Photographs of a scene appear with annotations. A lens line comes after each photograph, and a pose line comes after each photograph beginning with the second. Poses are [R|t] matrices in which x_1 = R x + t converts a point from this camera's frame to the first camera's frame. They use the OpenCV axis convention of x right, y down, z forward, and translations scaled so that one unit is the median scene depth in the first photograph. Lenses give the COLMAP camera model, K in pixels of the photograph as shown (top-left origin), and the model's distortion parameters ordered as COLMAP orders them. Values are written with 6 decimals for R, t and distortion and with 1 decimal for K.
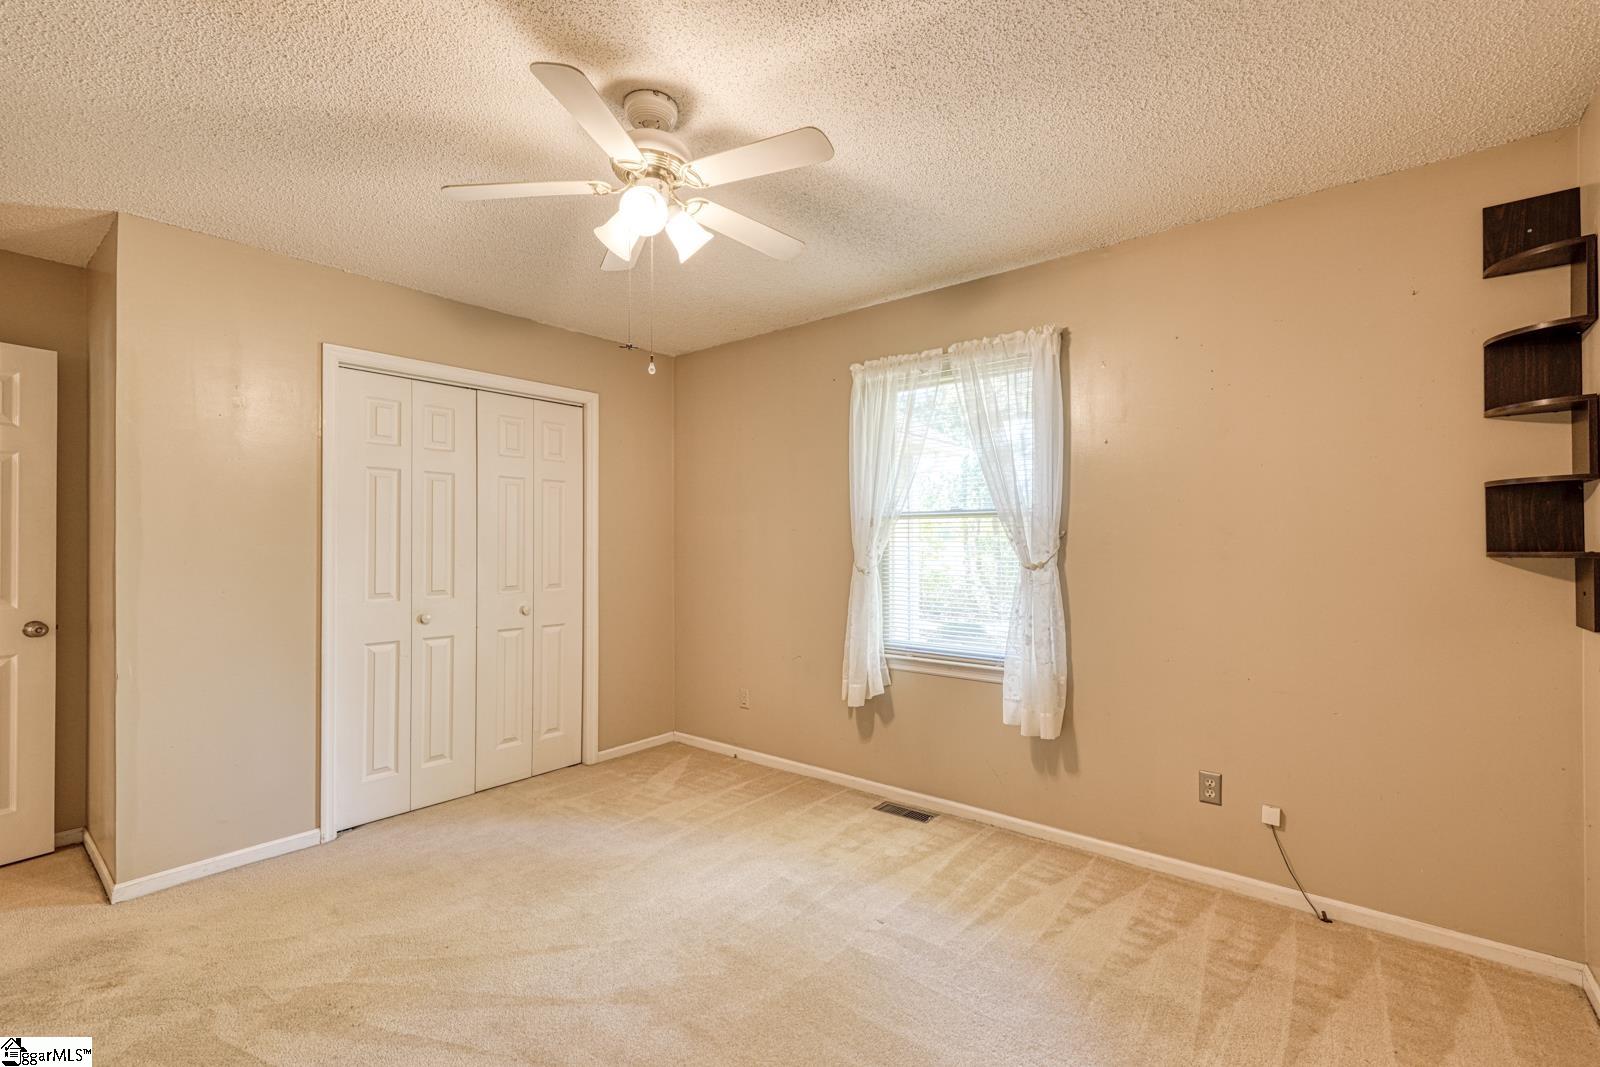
lens RADIAL K [[698.5, 0, 801.1], [0, 698.5, 536.3], [0, 0, 1]] dist [0.002423, 0.000431]
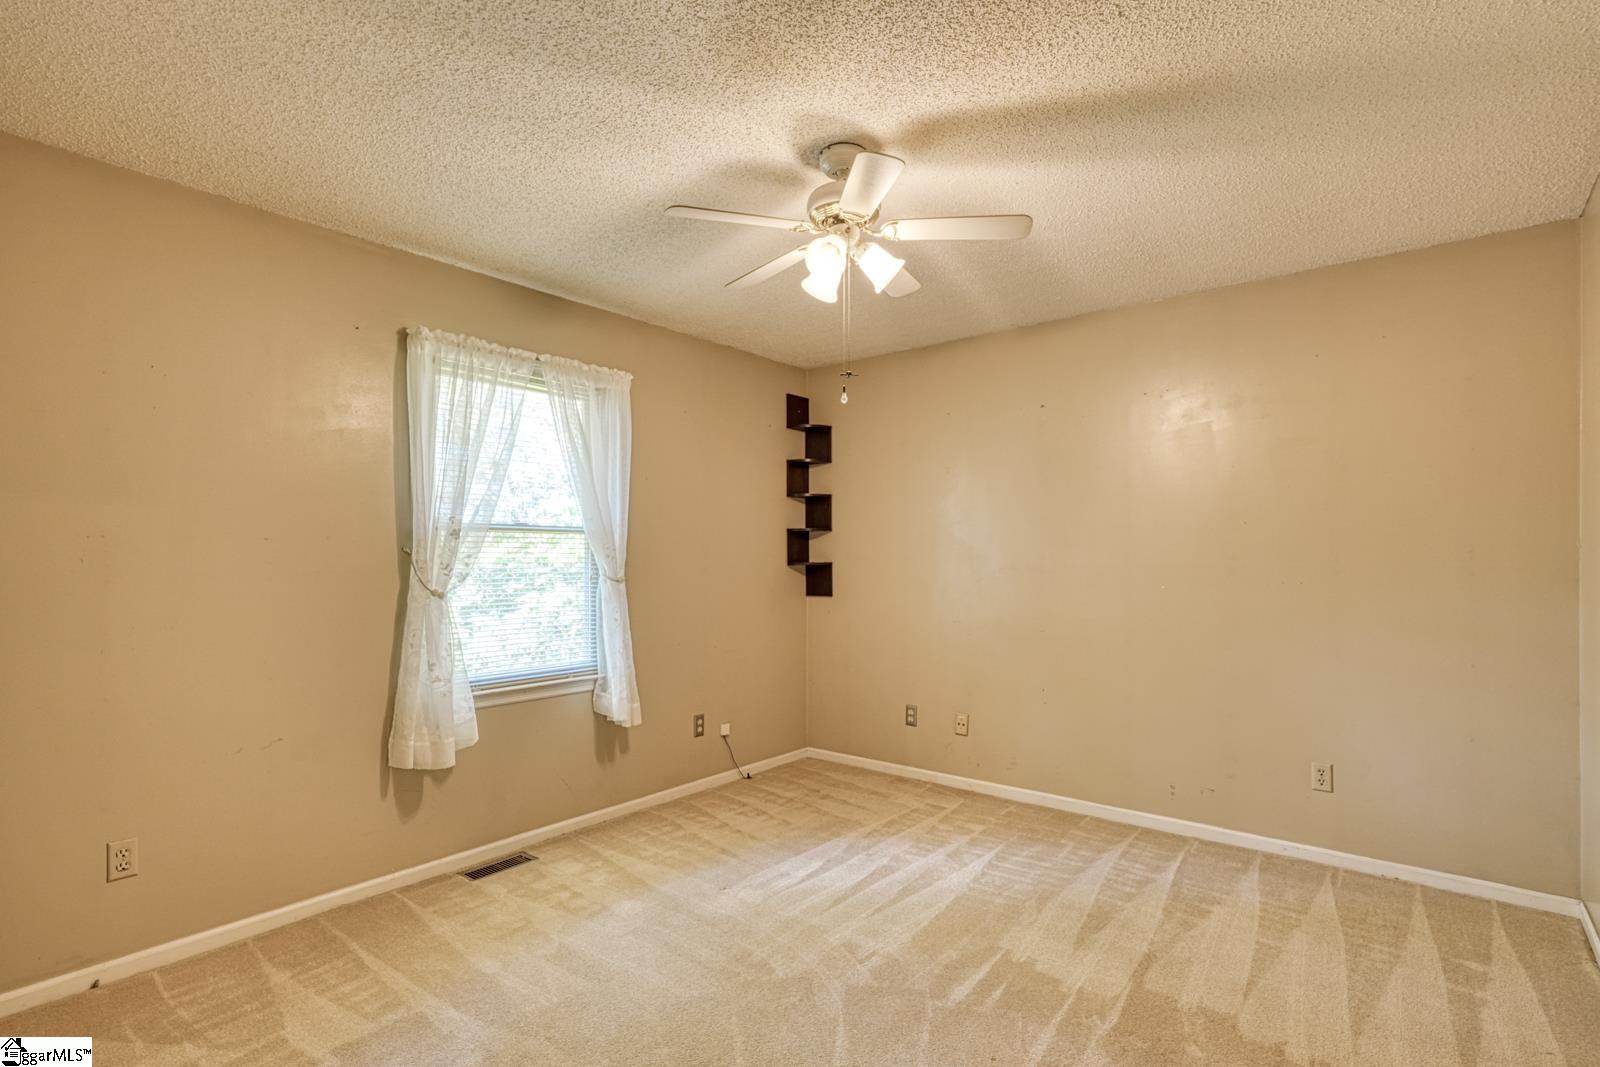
lens RADIAL K [[754.5, 0, 798.2], [0, 754.5, 557.9], [0, 0, 1]] dist [0.002010, 0.000395]
pose [[0.015211, 0.006870, 0.999861, -0.834771], [0.000193, 0.999976, -0.006874, 0.015931], [-0.999884, 0.000298, 0.015209, 0.643166]]
